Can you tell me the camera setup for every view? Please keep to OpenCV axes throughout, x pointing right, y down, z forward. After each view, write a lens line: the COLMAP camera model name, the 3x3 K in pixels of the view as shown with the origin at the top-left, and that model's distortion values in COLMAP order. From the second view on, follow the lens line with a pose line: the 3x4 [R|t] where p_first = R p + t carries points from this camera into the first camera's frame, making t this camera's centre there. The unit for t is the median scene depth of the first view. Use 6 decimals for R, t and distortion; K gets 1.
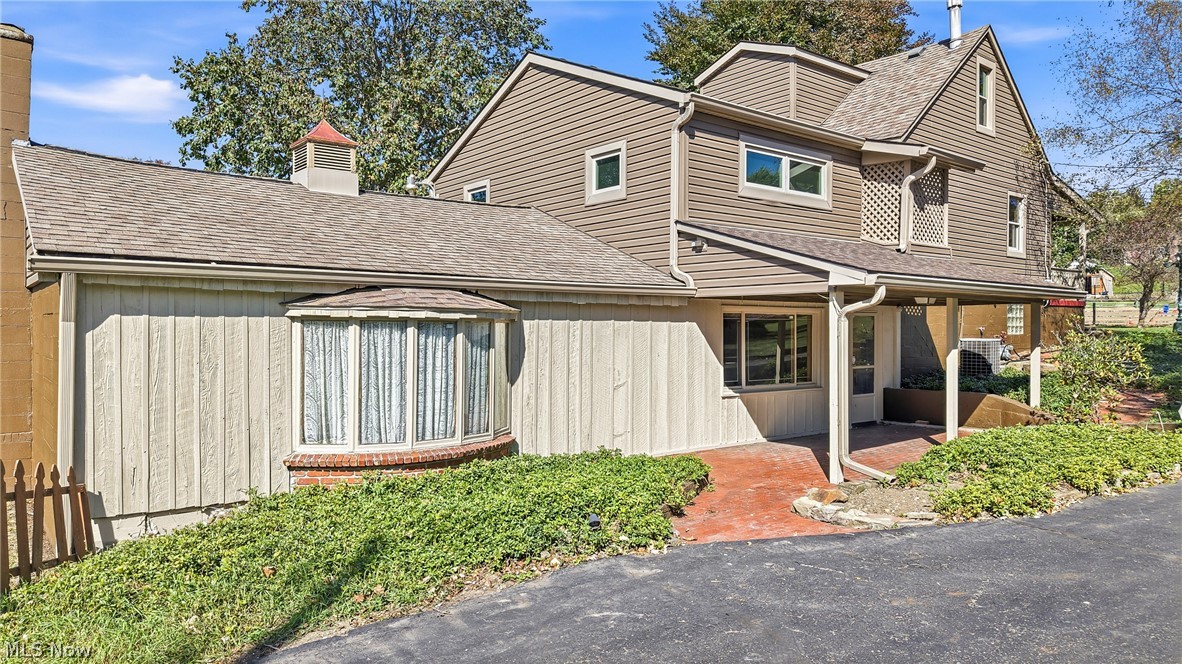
lens RADIAL K [[812.0, 0, 589.4], [0, 812.0, 336.2], [0, 0, 1]] dist [0.001352, -0.012412]
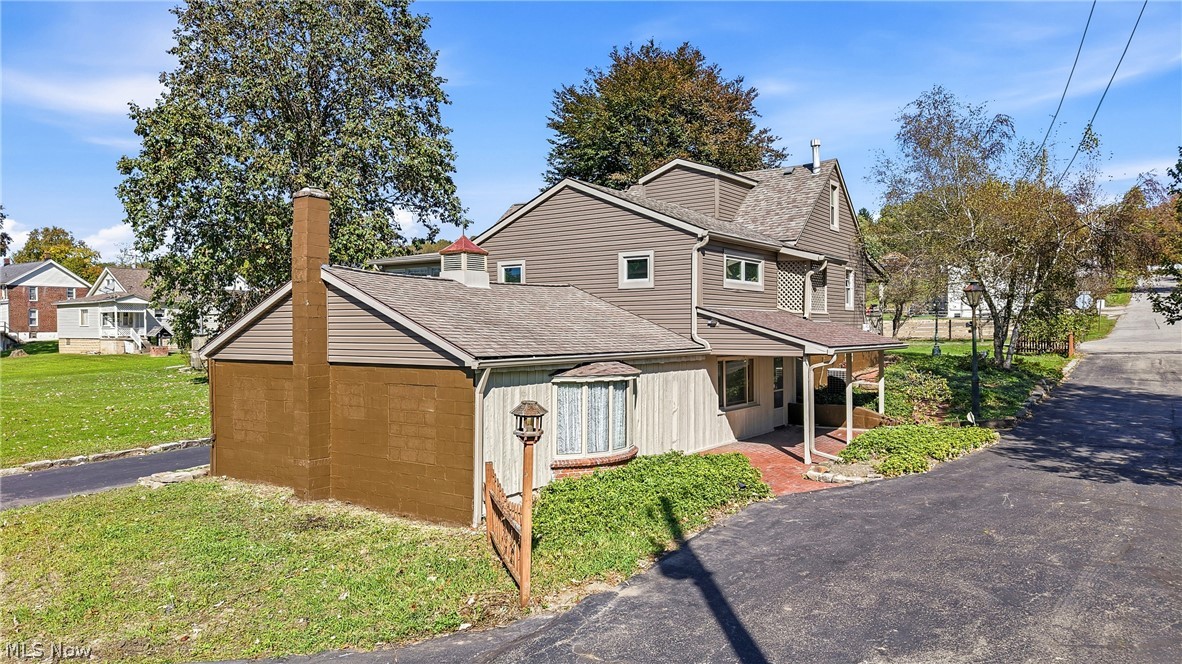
lens RADIAL K [[812.0, 0, 591.6], [0, 812.0, 327.9], [0, 0, 1]] dist [0.001352, -0.012412]
pose [[0.964443, -0.005440, 0.264235, -0.506695], [0.008640, 0.999903, -0.010952, -0.082393], [-0.264149, 0.012845, 0.964396, -0.486664]]
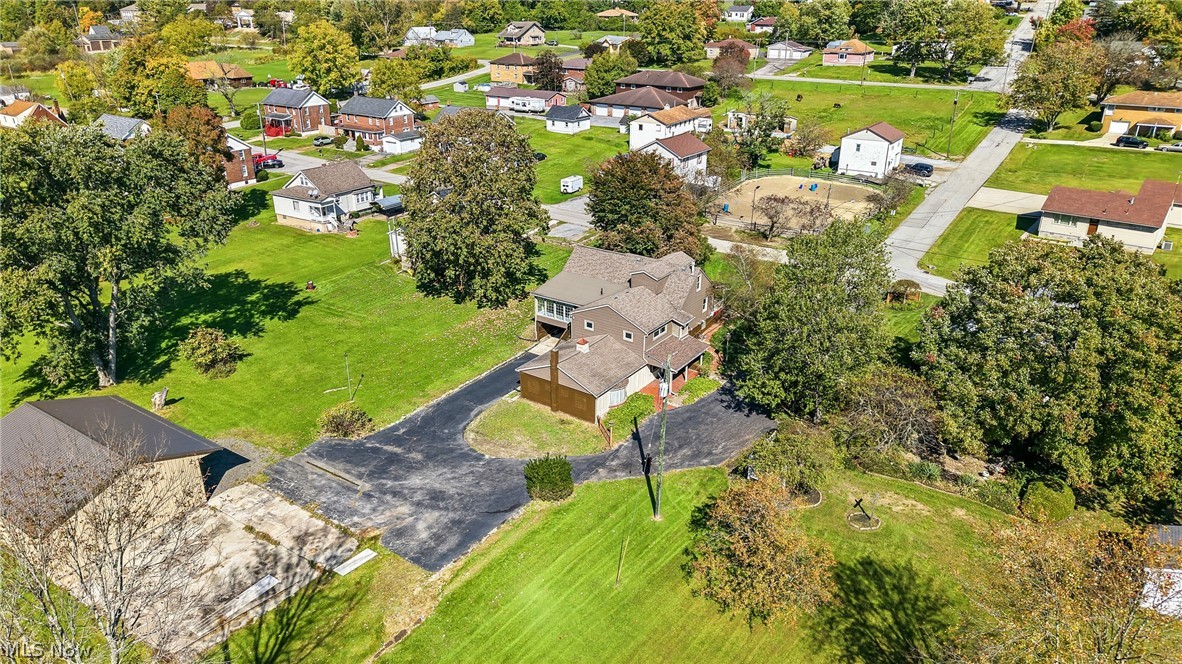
lens RADIAL K [[812.0, 0, 590.9], [0, 812.0, 333.0], [0, 0, 1]] dist [0.001352, -0.012412]
pose [[0.961595, -0.107289, 0.252635, -1.714089], [0.006059, 0.928511, 0.371256, -2.418517], [-0.274406, -0.355467, 0.893501, -4.059782]]
